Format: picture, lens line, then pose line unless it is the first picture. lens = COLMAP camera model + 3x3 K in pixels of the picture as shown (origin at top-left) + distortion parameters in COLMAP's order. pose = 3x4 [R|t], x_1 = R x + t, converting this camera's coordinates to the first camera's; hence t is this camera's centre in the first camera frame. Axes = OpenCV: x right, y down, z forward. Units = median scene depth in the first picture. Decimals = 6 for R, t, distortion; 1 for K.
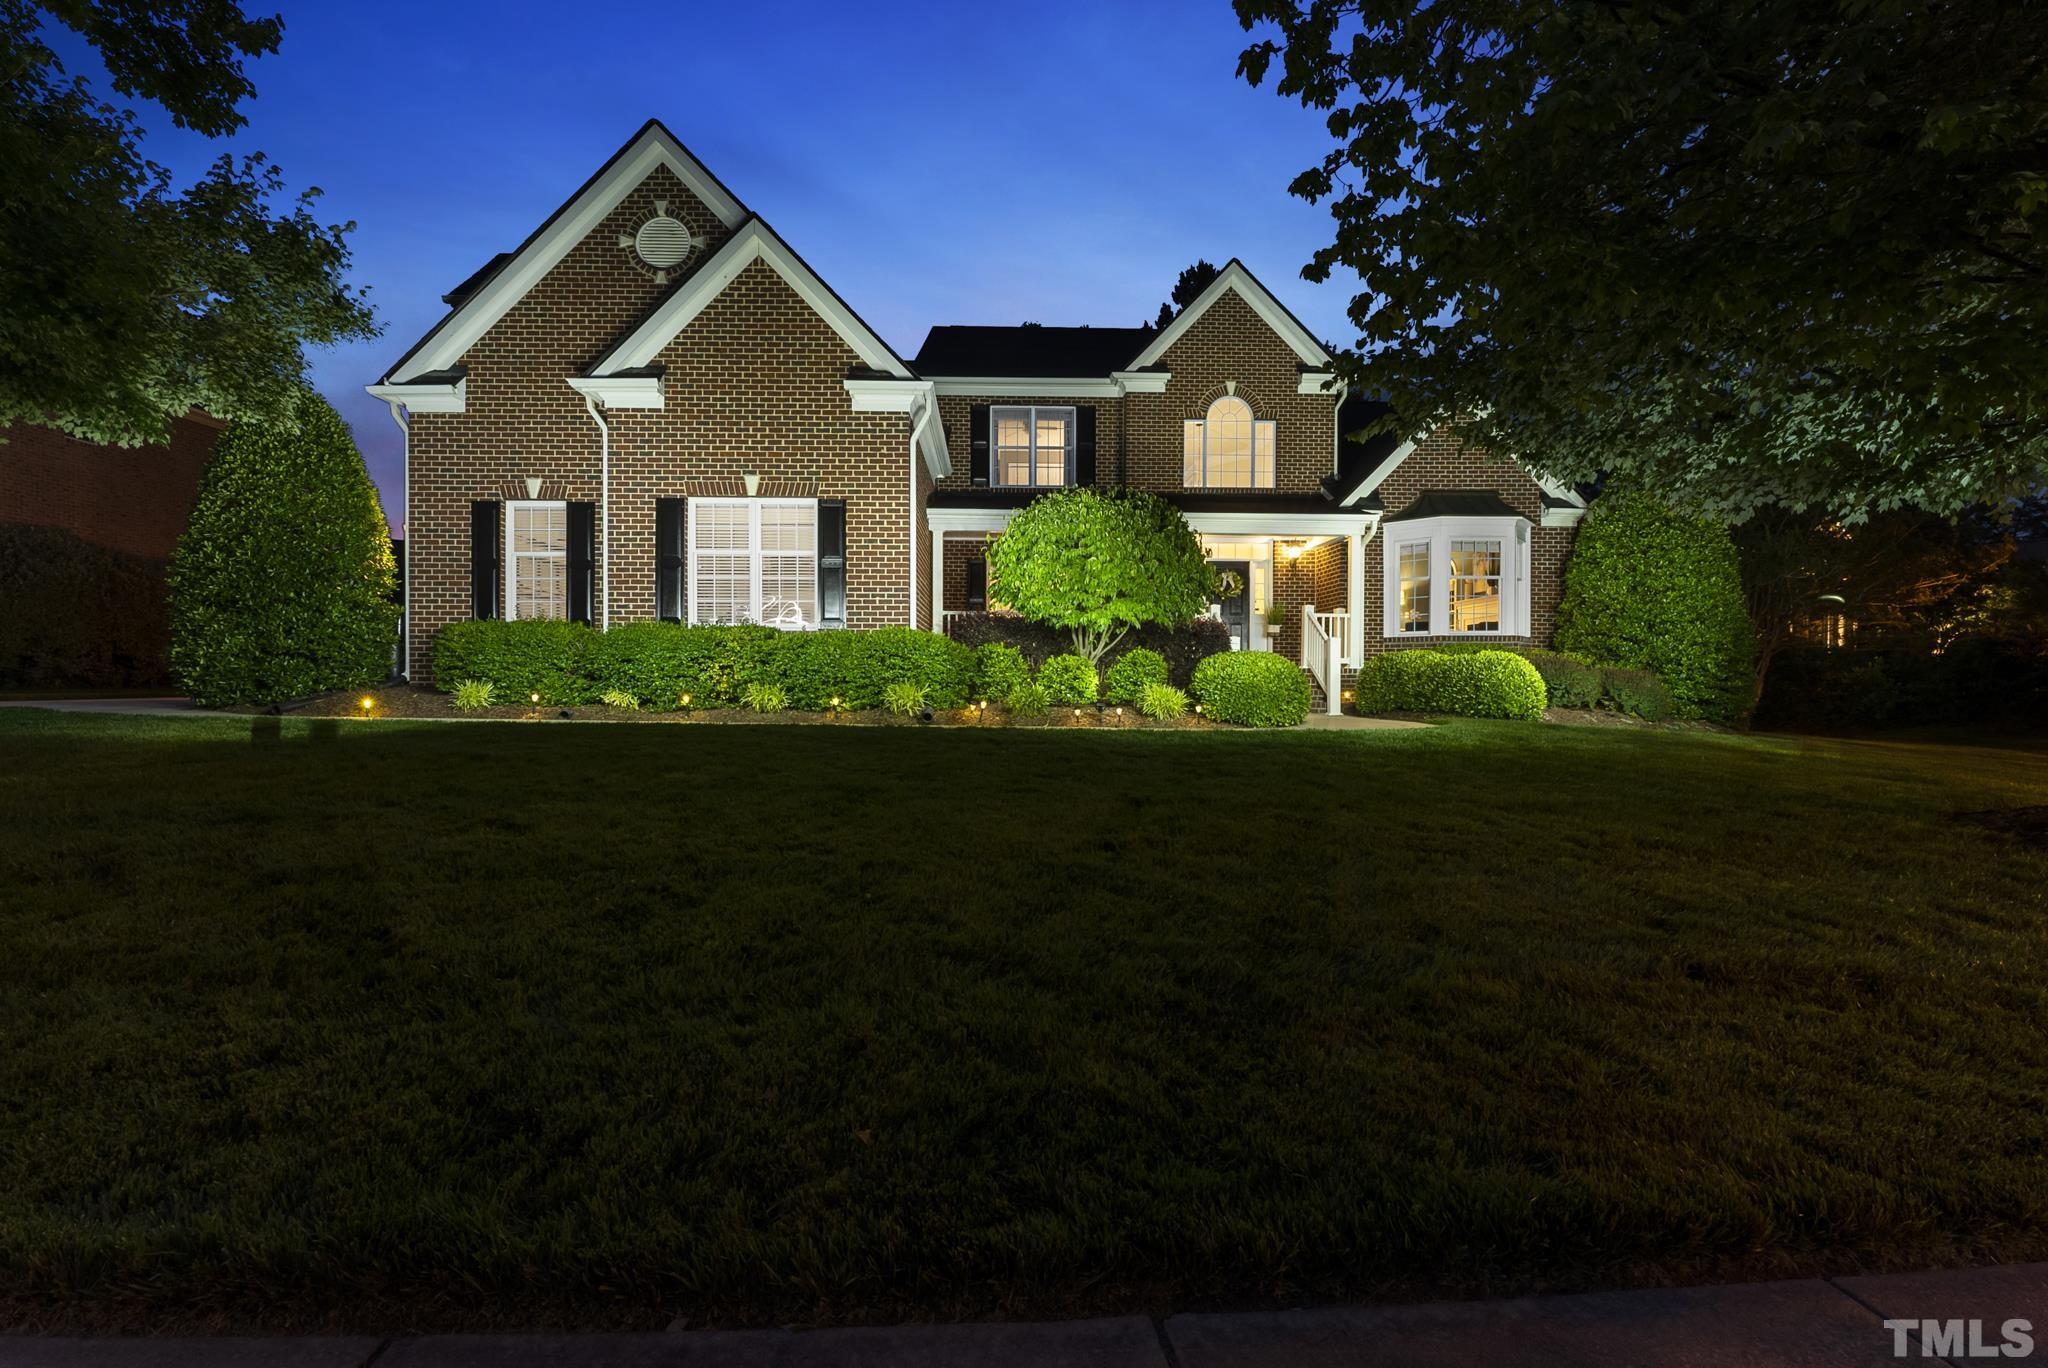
lens RADIAL K [[823.5, 0, 1025.3], [0, 823.5, 686.2], [0, 0, 1]] dist [-0.009442, 0.000687]
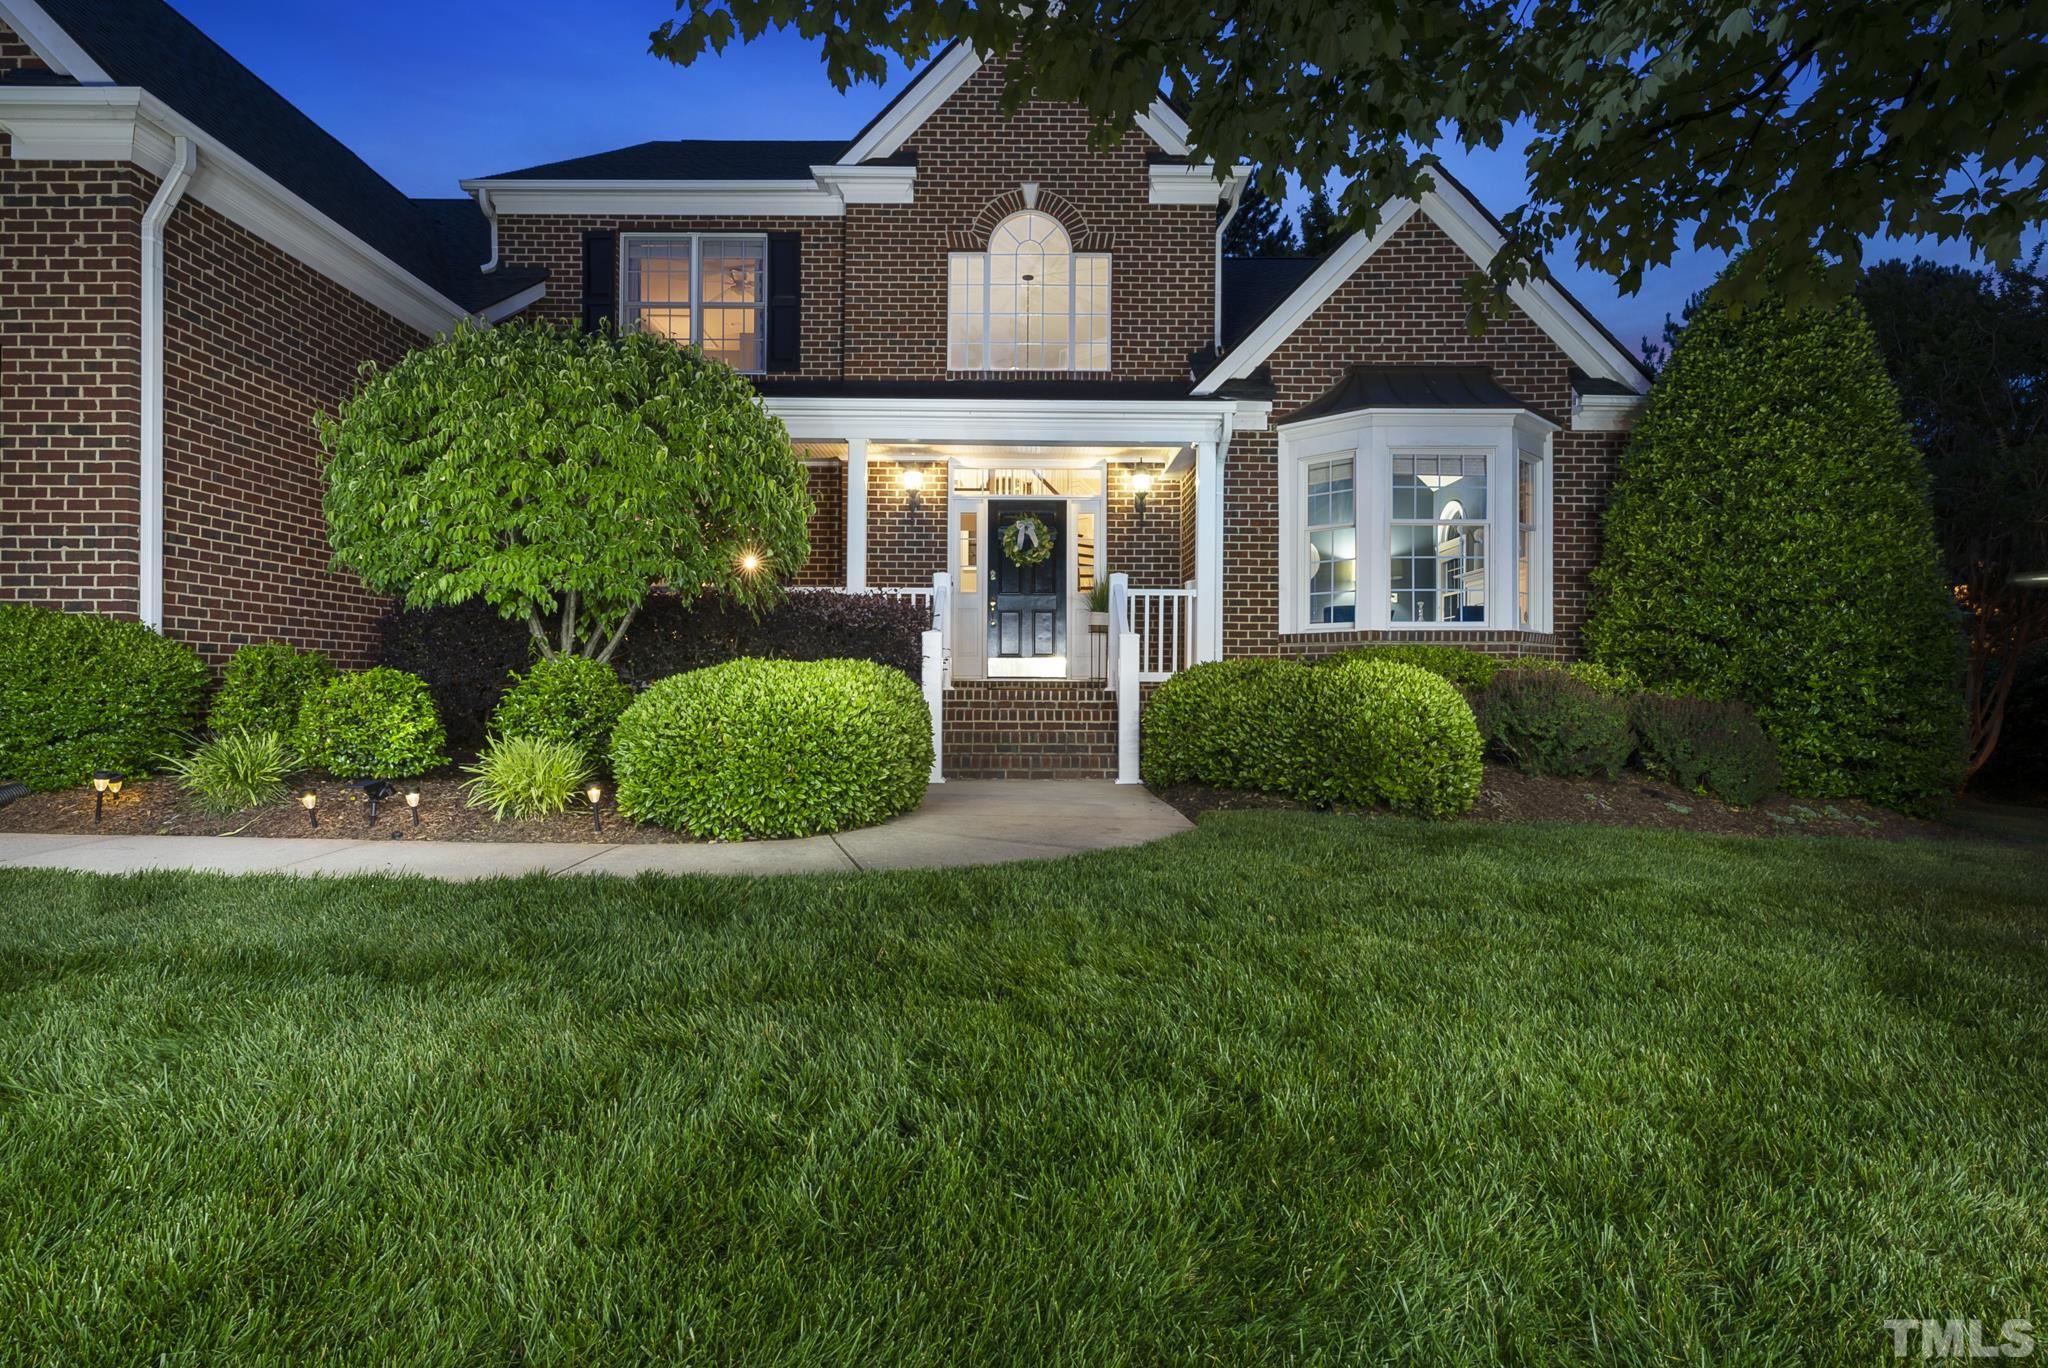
lens RADIAL K [[1080.5, 0, 1023.0], [0, 1080.5, 684.6], [0, 0, 1]] dist [-0.005945, 0.001087]
pose [[0.999689, 0.002891, -0.024751, 0.422796], [-0.003292, 0.999864, -0.016152, -0.020511], [0.024701, 0.016228, 0.999563, 0.415530]]
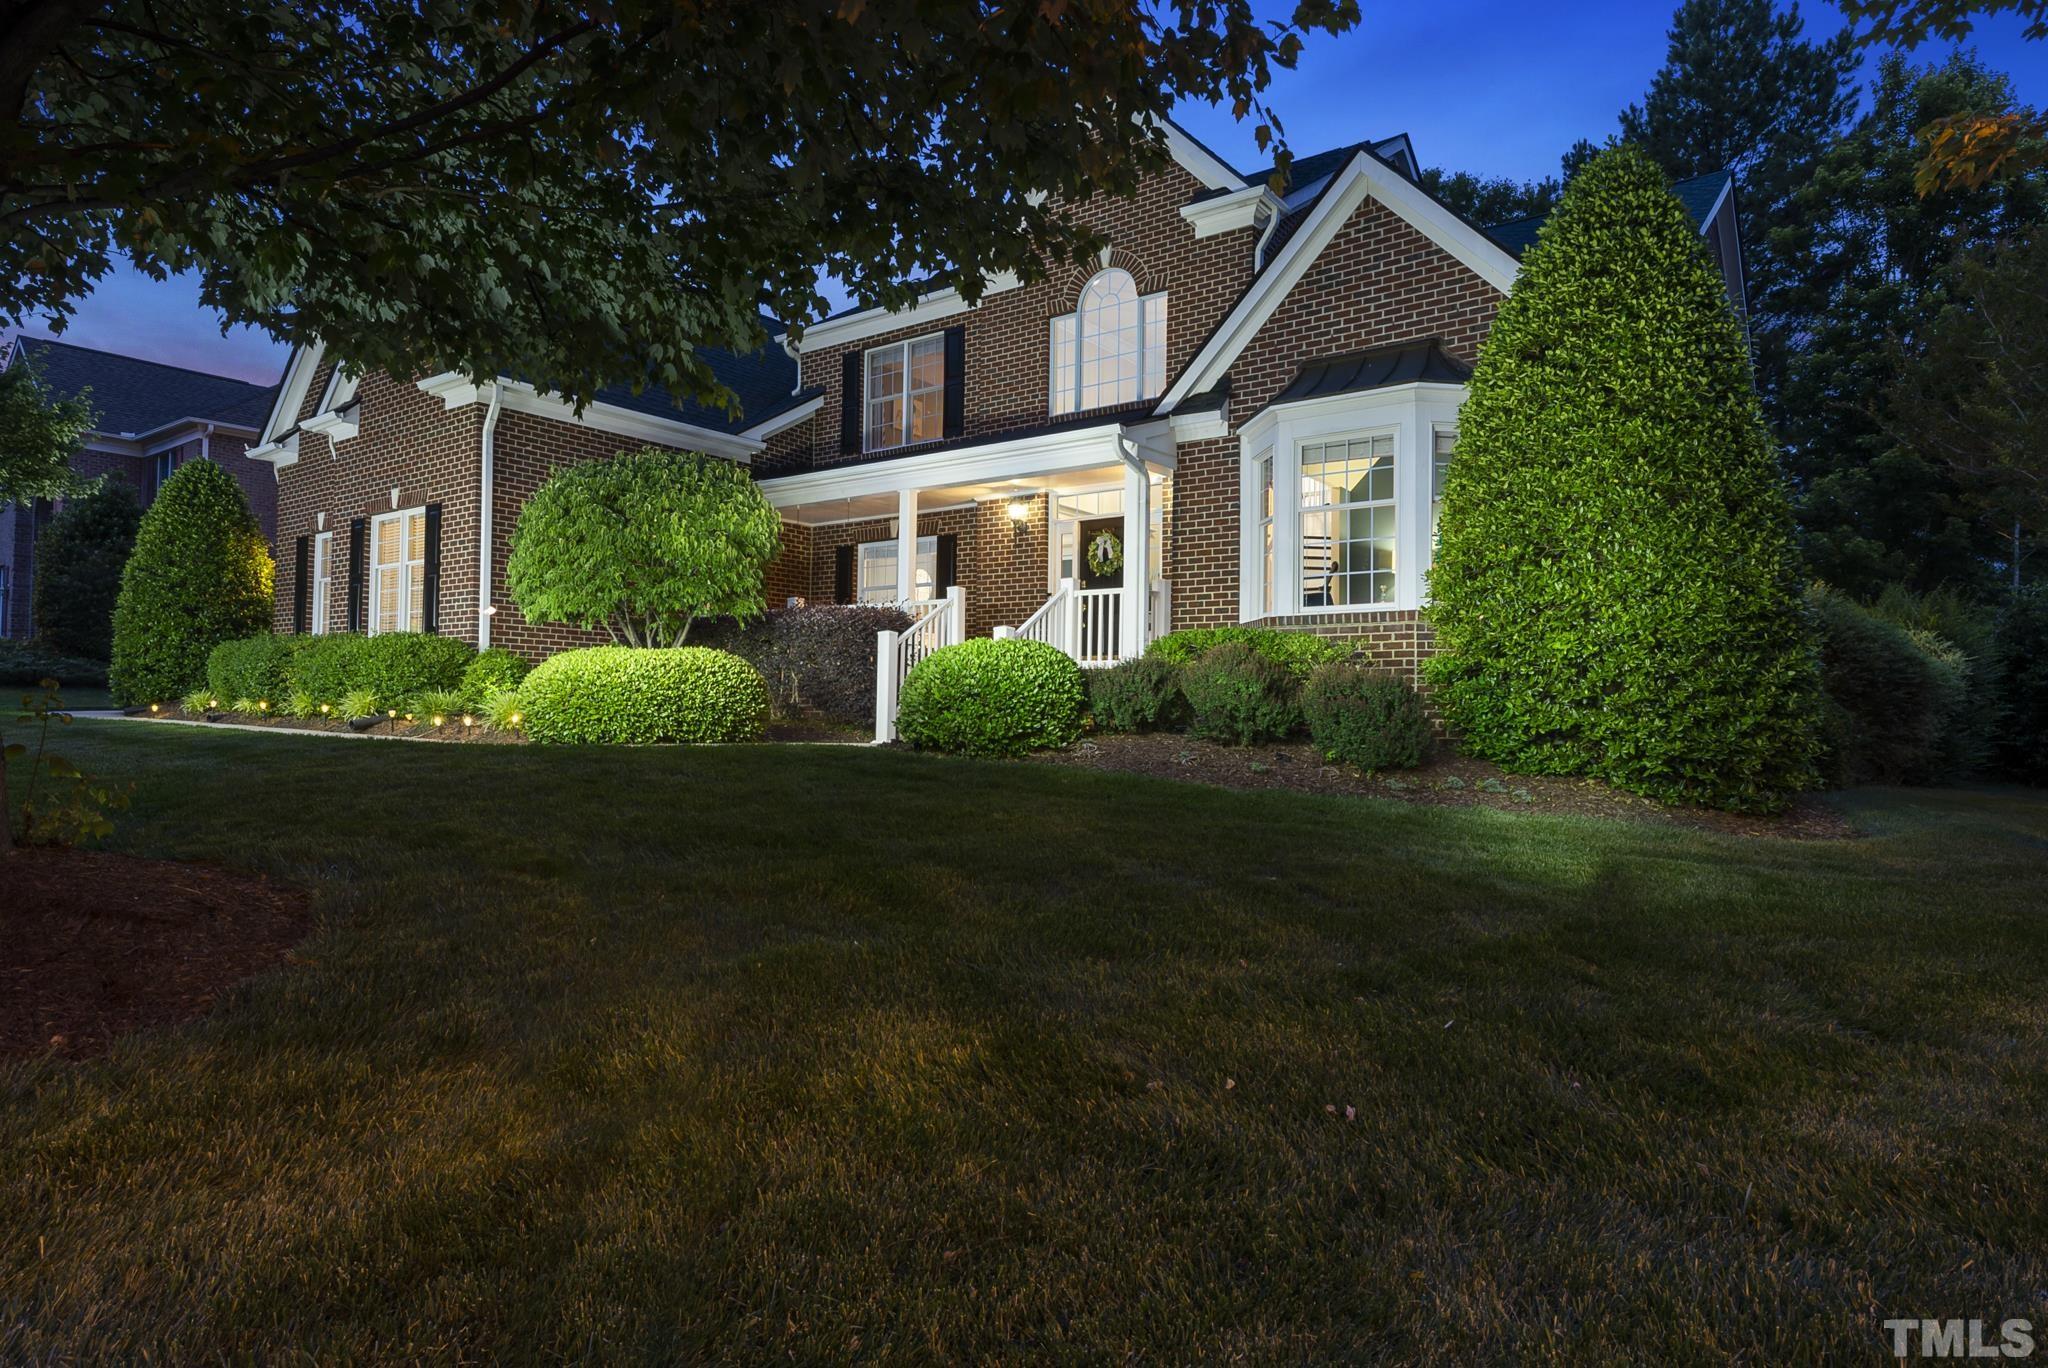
lens RADIAL K [[1149.1, 0, 1025.7], [0, 1149.1, 687.9], [0, 0, 1]] dist [-0.007806, -0.000289]
pose [[0.788871, -0.007106, -0.614517, 1.218131], [-0.017117, 0.999291, -0.033528, 0.023508], [0.614320, 0.036968, 0.788191, 0.396830]]
